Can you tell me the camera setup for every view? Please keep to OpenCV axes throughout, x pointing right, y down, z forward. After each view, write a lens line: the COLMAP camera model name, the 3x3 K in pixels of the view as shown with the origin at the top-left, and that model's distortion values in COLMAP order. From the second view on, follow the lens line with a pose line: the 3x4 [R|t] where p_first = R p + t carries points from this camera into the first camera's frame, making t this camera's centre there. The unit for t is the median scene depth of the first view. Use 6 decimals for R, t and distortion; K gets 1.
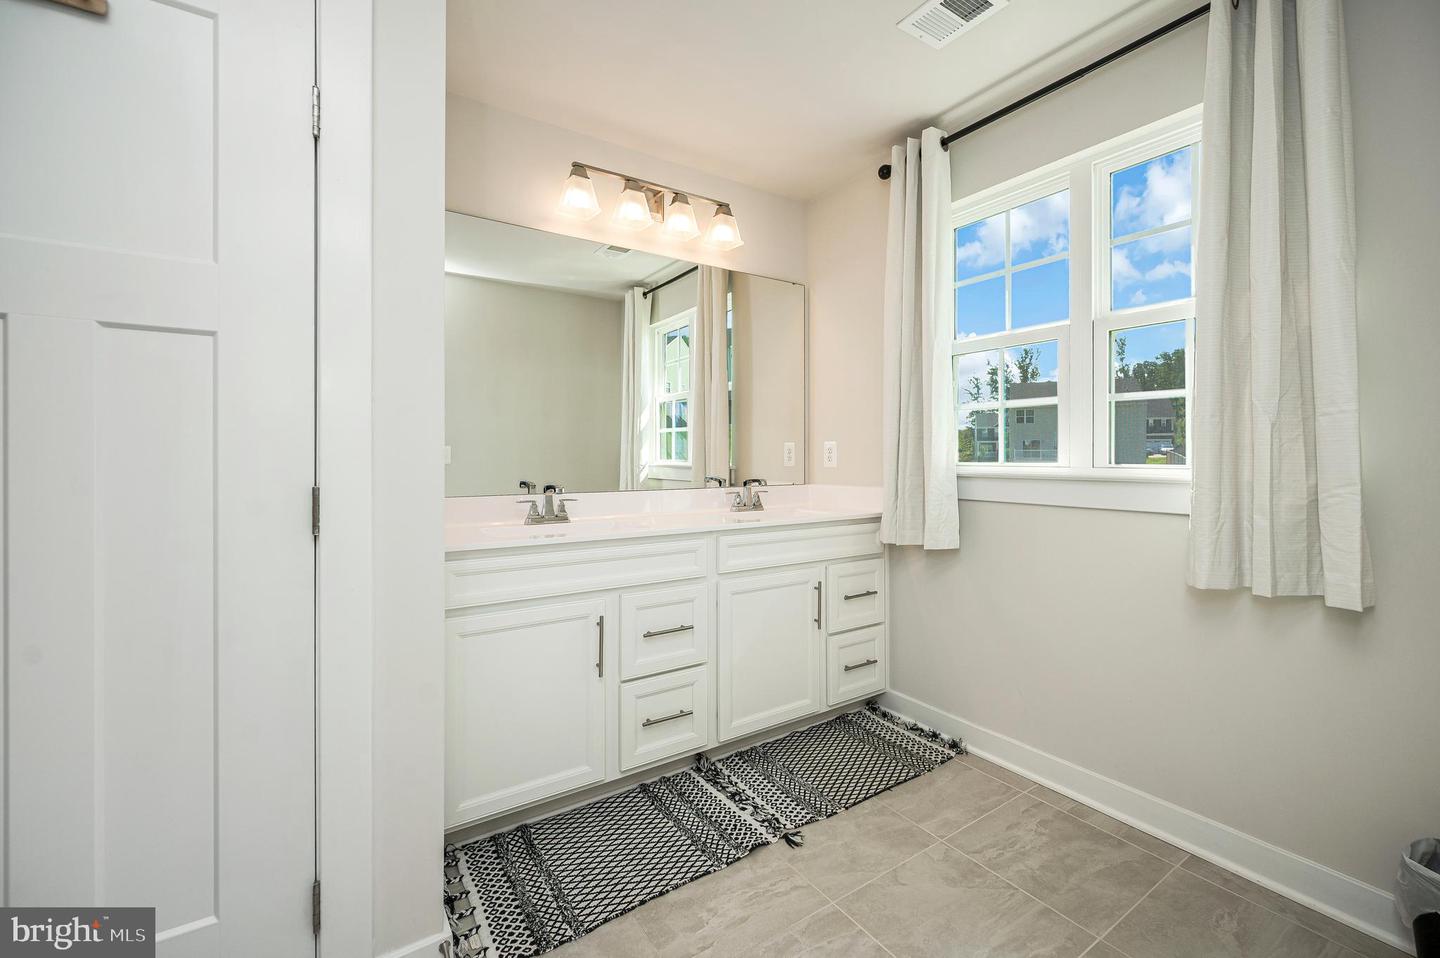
lens RADIAL K [[596.4, 0, 738.3], [0, 596.4, 451.6], [0, 0, 1]] dist [-0.000631, -0.000074]
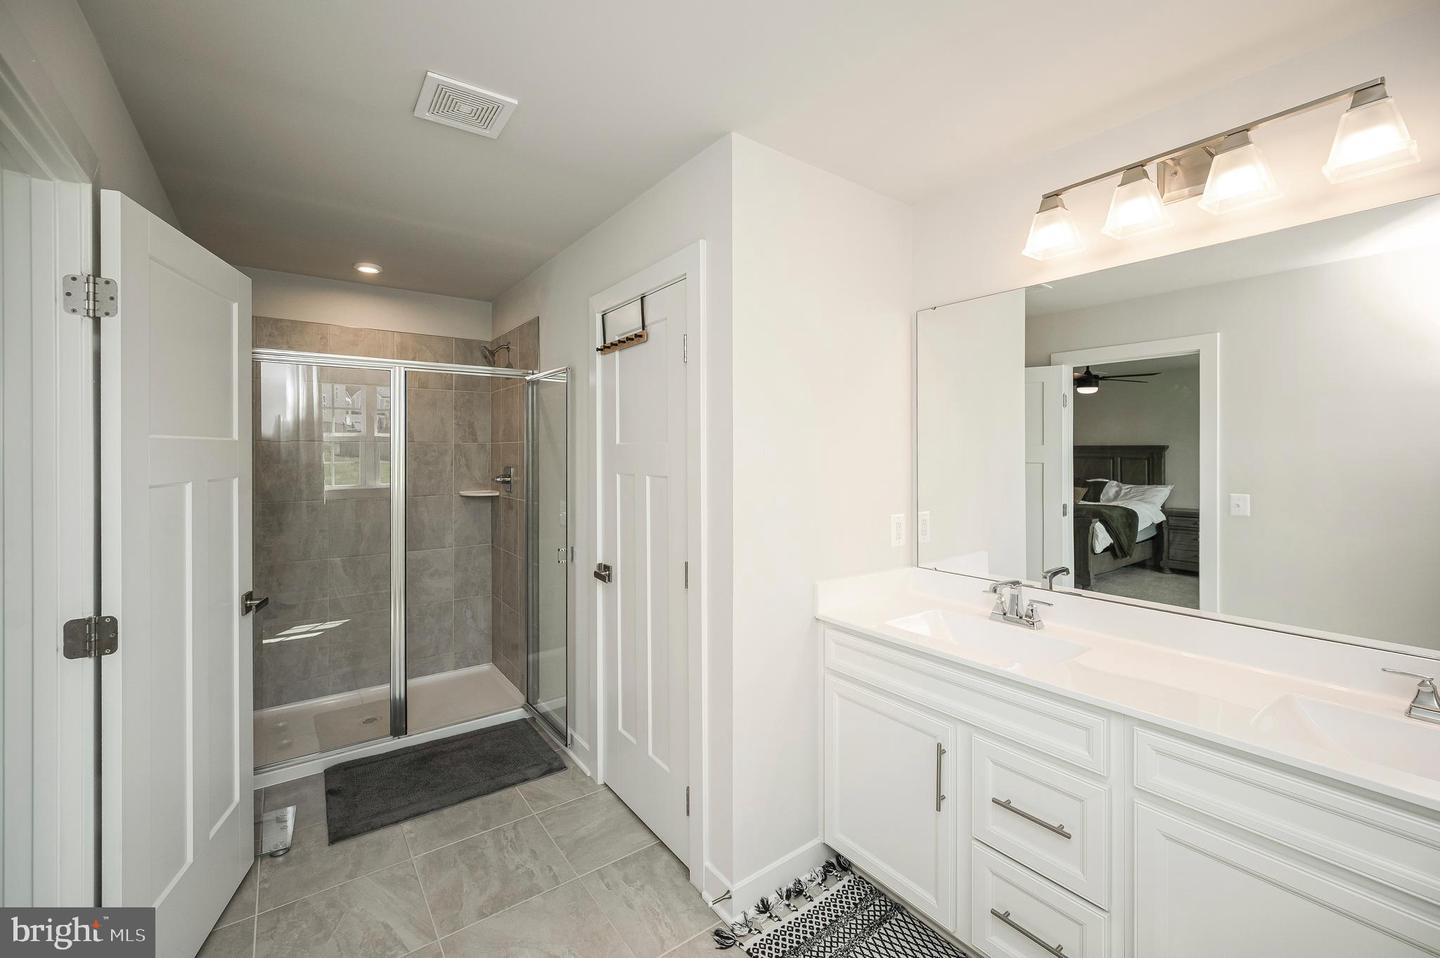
lens RADIAL K [[596.4, 0, 738.3], [0, 596.4, 451.6], [0, 0, 1]] dist [-0.000631, -0.000074]
pose [[0.045997, 0.003934, -0.998934, 0.623791], [0.005441, 0.999976, 0.004188, -0.162119], [0.998927, -0.005628, 0.045975, 0.636390]]
